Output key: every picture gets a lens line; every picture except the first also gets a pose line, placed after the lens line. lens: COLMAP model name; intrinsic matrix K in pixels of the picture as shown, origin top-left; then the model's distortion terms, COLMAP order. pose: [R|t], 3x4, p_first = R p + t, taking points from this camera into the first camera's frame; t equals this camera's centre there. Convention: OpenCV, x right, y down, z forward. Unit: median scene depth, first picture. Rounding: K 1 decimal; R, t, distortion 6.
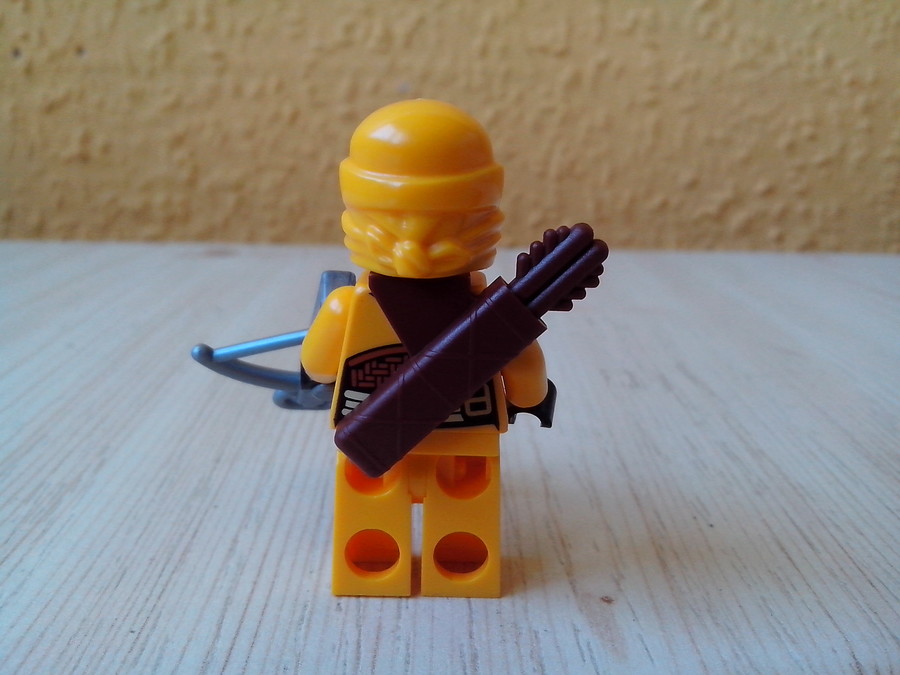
lens RADIAL K [[898.0, 0, 451.2], [0, 898.0, 318.8], [0, 0, 1]] dist [0.060954, -0.245438]
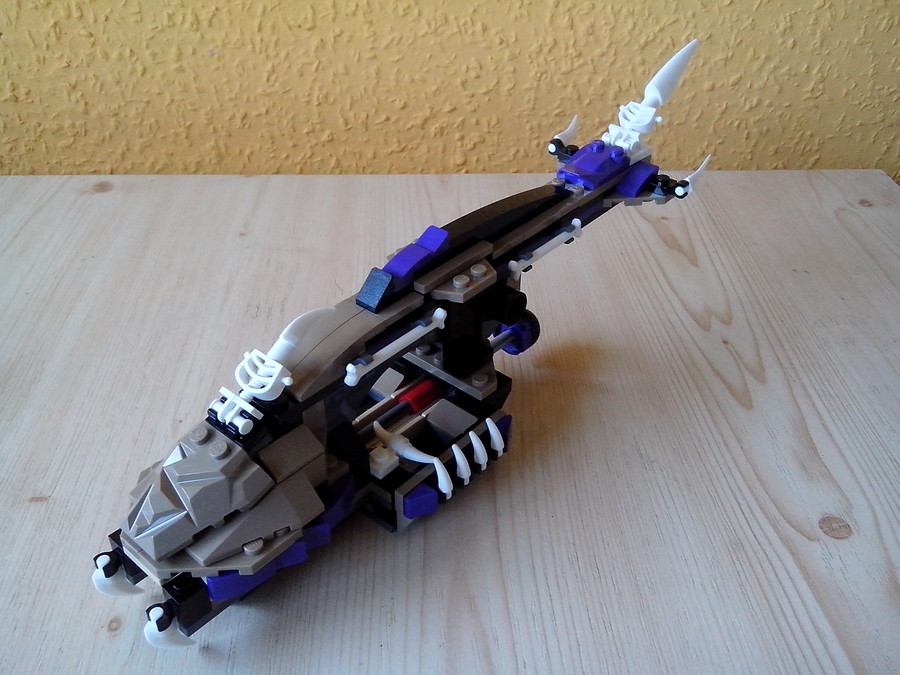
lens RADIAL K [[861.7, 0, 448.5], [0, 861.7, 318.2], [0, 0, 1]] dist [0.070854, -0.195339]
pose [[0.999570, -0.019601, 0.021823, 0.315154], [0.010612, 0.935208, 0.353941, -0.351283], [-0.027347, -0.353557, 0.935013, -0.582412]]
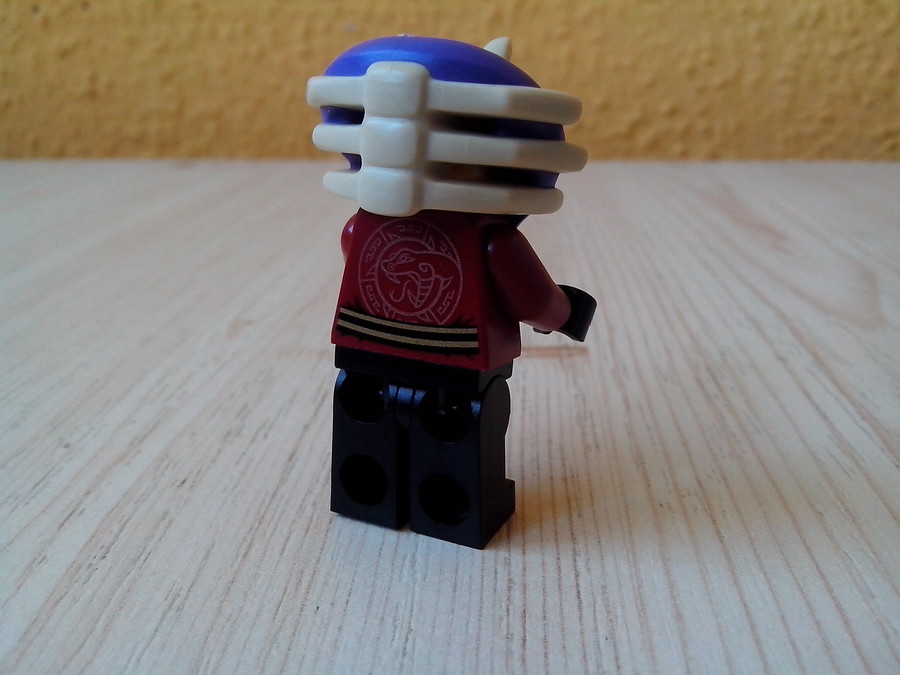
lens RADIAL K [[898.0, 0, 451.2], [0, 898.0, 318.8], [0, 0, 1]] dist [0.060954, -0.245438]
pose [[0.995695, 0.002109, -0.092668, 0.186531], [0.003359, 0.998264, 0.058805, 0.053399], [0.092631, -0.058863, 0.993959, -0.177393]]
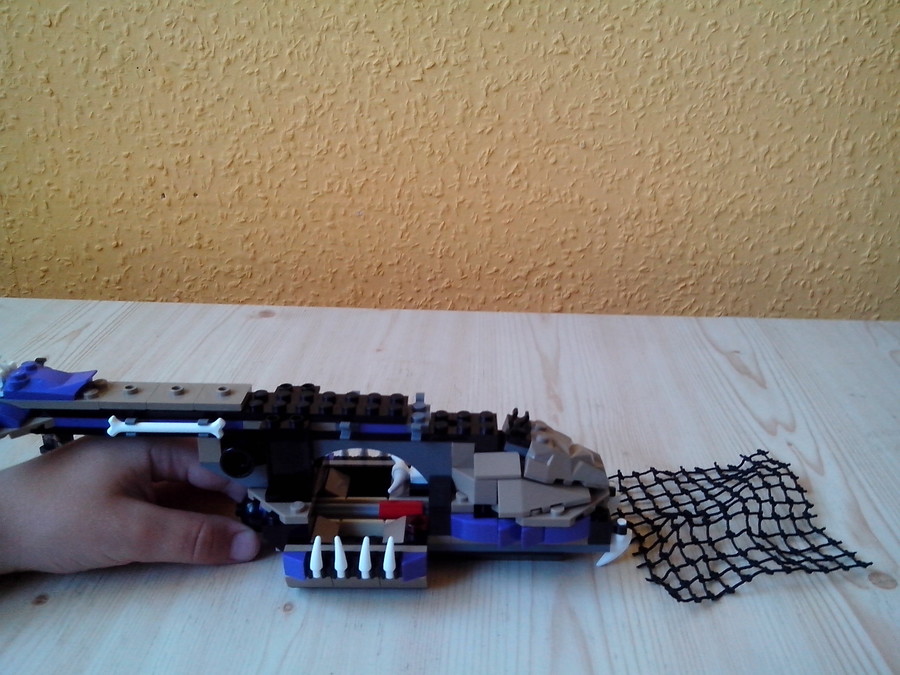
lens RADIAL K [[870.8, 0, 442.6], [0, 870.8, 333.0], [0, 0, 1]] dist [0.066169, -0.158093]
pose [[0.997070, 0.016708, -0.074642, 0.270545], [-0.005608, 0.989193, 0.146510, -0.276679], [0.076283, -0.145663, 0.986389, -0.880312]]
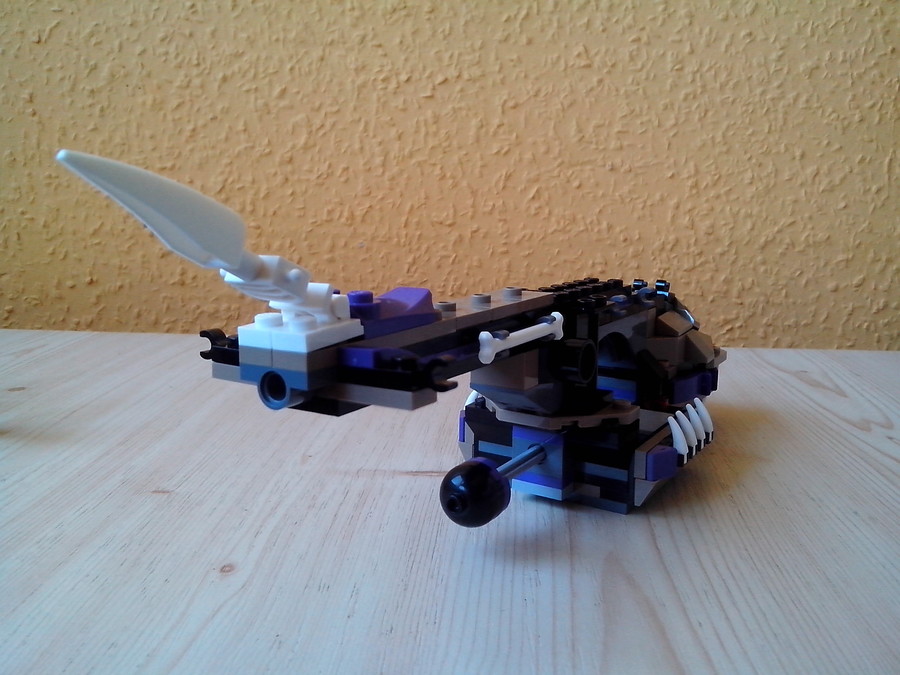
lens RADIAL K [[861.7, 0, 448.5], [0, 861.7, 318.2], [0, 0, 1]] dist [0.070854, -0.195339]
pose [[0.995585, 0.007277, -0.093580, 0.271756], [-0.013574, 0.997672, -0.066832, -0.004467], [0.092876, 0.067808, 0.993366, -0.633609]]
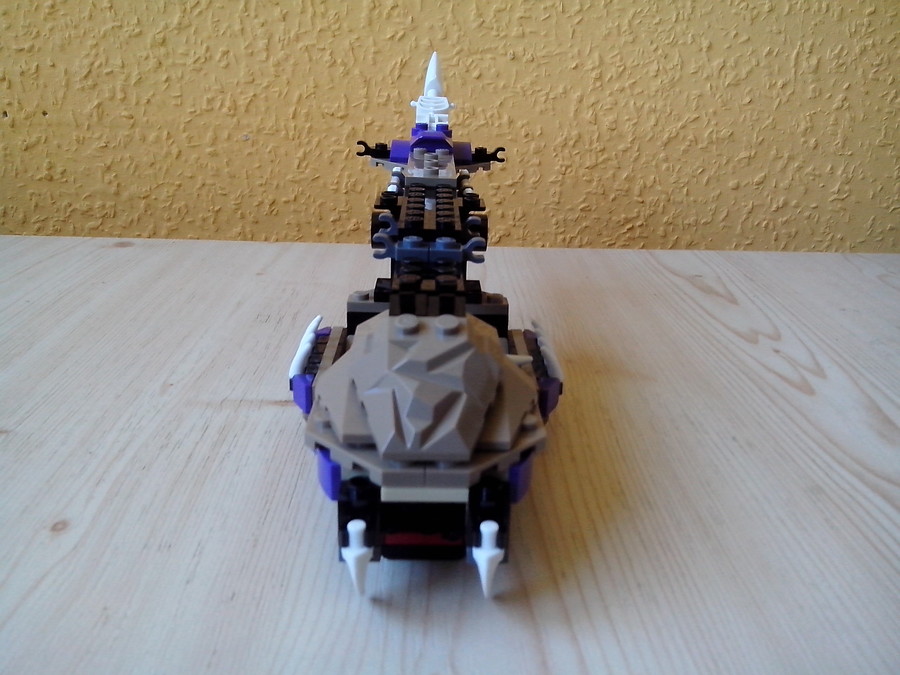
lens RADIAL K [[861.7, 0, 448.5], [0, 861.7, 318.2], [0, 0, 1]] dist [0.070854, -0.195339]
pose [[0.999965, 0.008329, -0.000871, 0.312873], [-0.008246, 0.997470, 0.070604, -0.044694], [0.001457, -0.070595, 0.997504, -0.571425]]
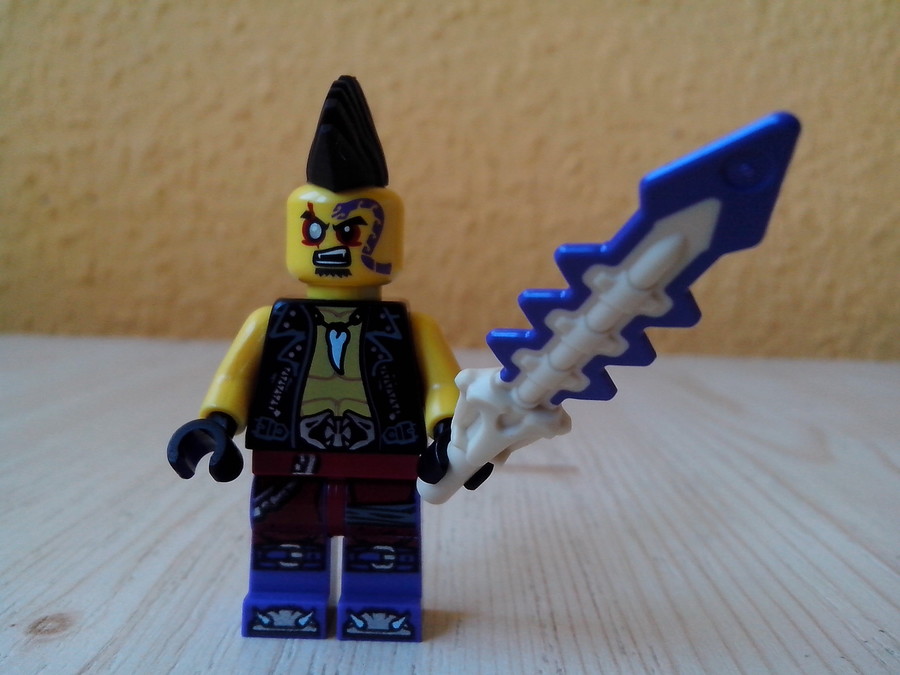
lens RADIAL K [[904.4, 0, 450.1], [0, 904.4, 314.1], [0, 0, 1]] dist [0.051800, -0.222116]
pose [[0.998924, 0.013617, -0.044341, 0.164777], [-0.021811, 0.981555, -0.189932, 0.103256], [0.040937, 0.190694, 0.980796, -0.239429]]
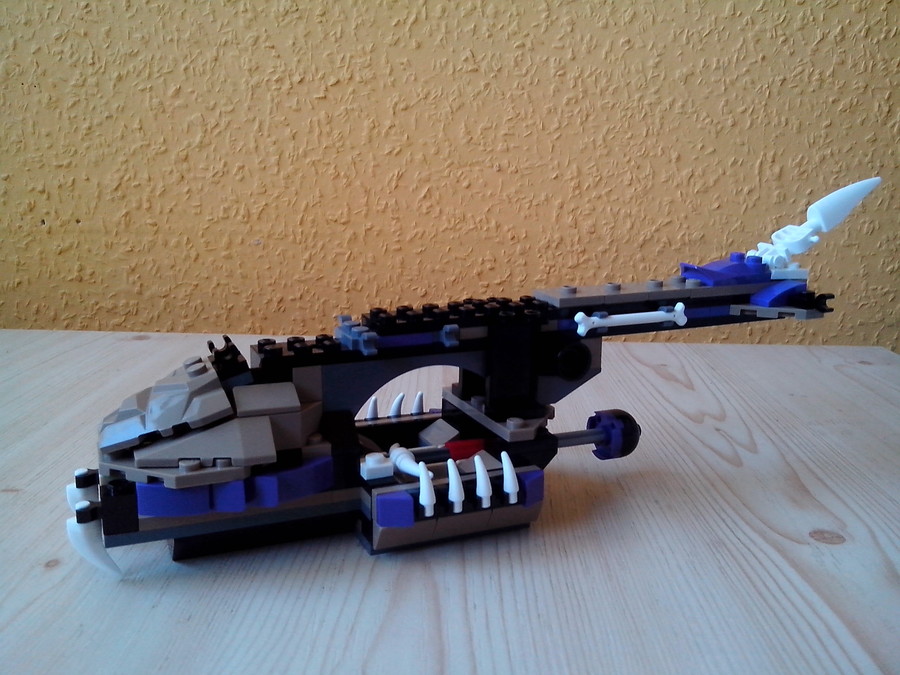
lens RADIAL K [[861.7, 0, 448.5], [0, 861.7, 318.2], [0, 0, 1]] dist [0.070854, -0.195339]
pose [[0.999152, 0.006064, -0.040735, 0.393372], [-0.008059, 0.998766, -0.049005, -0.023696], [0.040387, 0.049291, 0.997968, -0.684236]]
